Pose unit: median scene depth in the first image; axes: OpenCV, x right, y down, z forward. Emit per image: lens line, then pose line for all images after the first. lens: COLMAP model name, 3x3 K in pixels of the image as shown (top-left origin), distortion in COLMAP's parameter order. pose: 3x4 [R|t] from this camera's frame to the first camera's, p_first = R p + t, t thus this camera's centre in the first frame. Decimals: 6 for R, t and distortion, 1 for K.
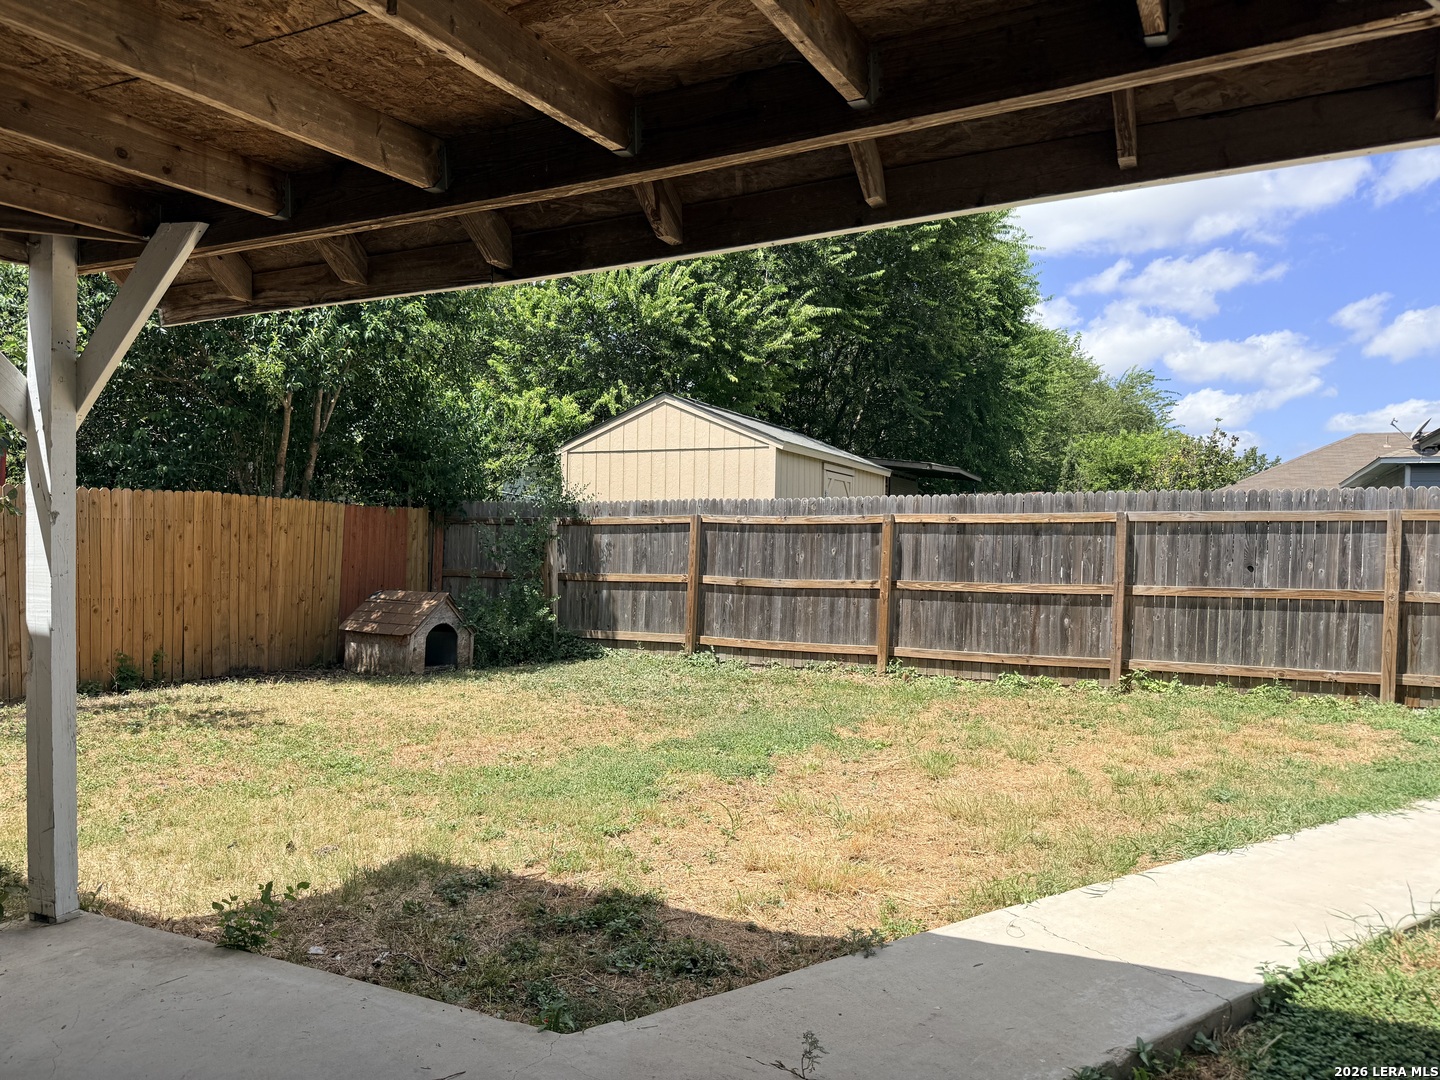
lens RADIAL K [[1005.0, 0, 719.7], [0, 1005.0, 539.2], [0, 0, 1]] dist [0.000921, 0.000028]
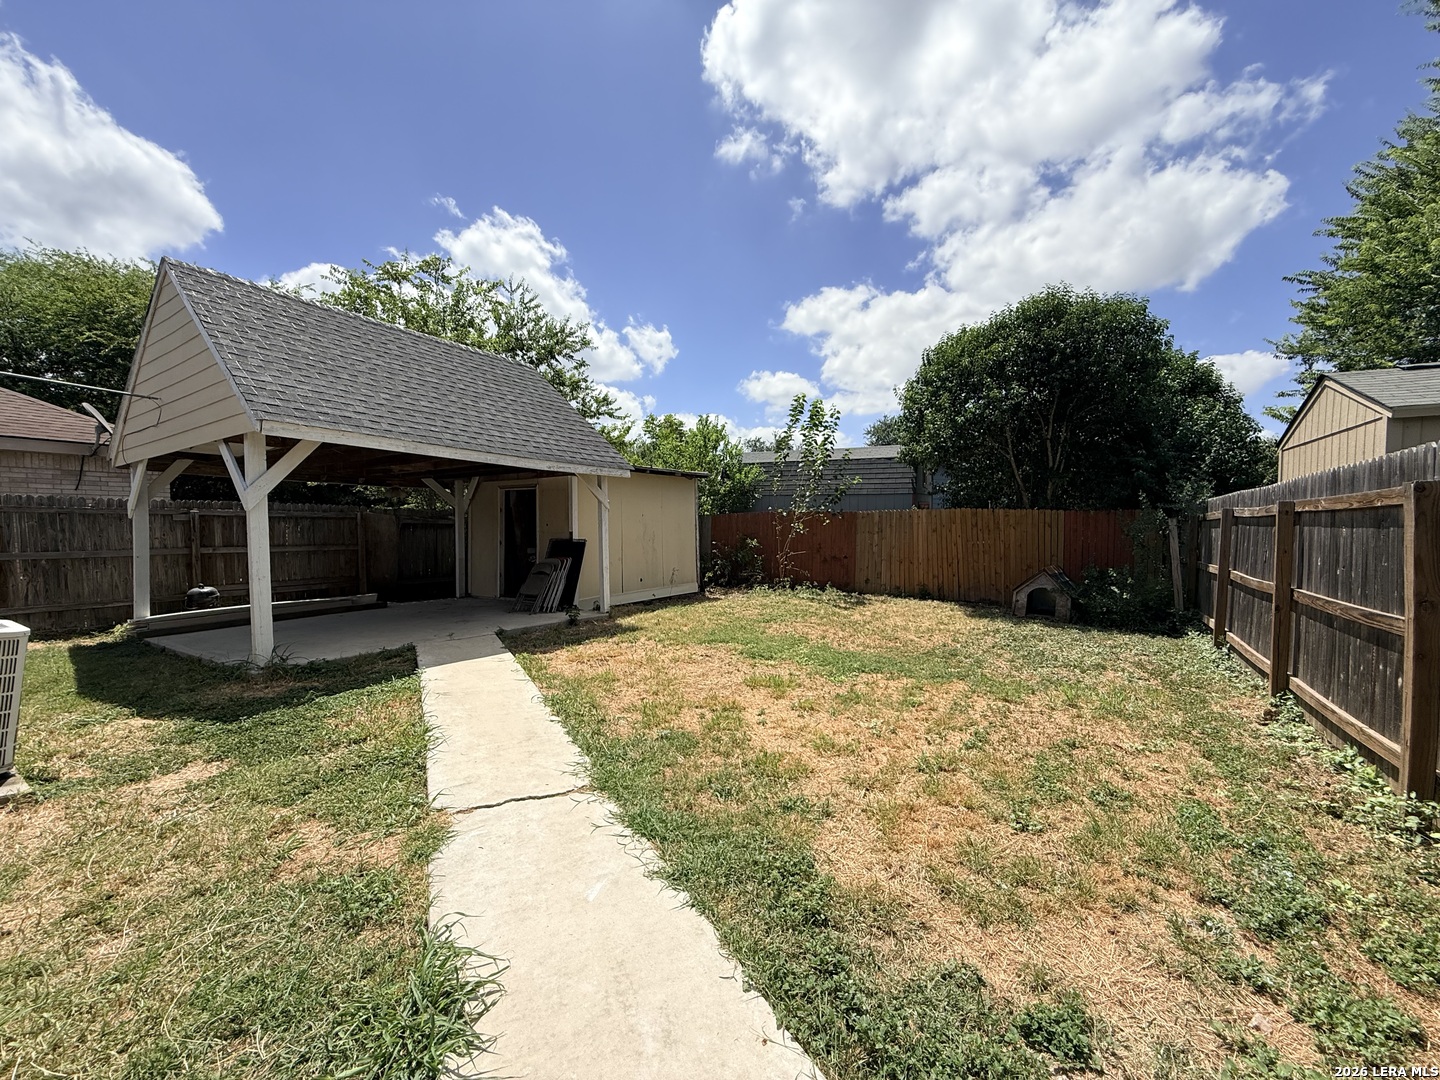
lens RADIAL K [[577.0, 0, 718.3], [0, 577.0, 545.3], [0, 0, 1]] dist [-0.001710, 0.000828]
pose [[-0.136551, 0.025632, -0.990301, 0.671543], [-0.001411, 0.999659, 0.026069, -0.002825], [0.990632, 0.004957, -0.136469, 0.653375]]
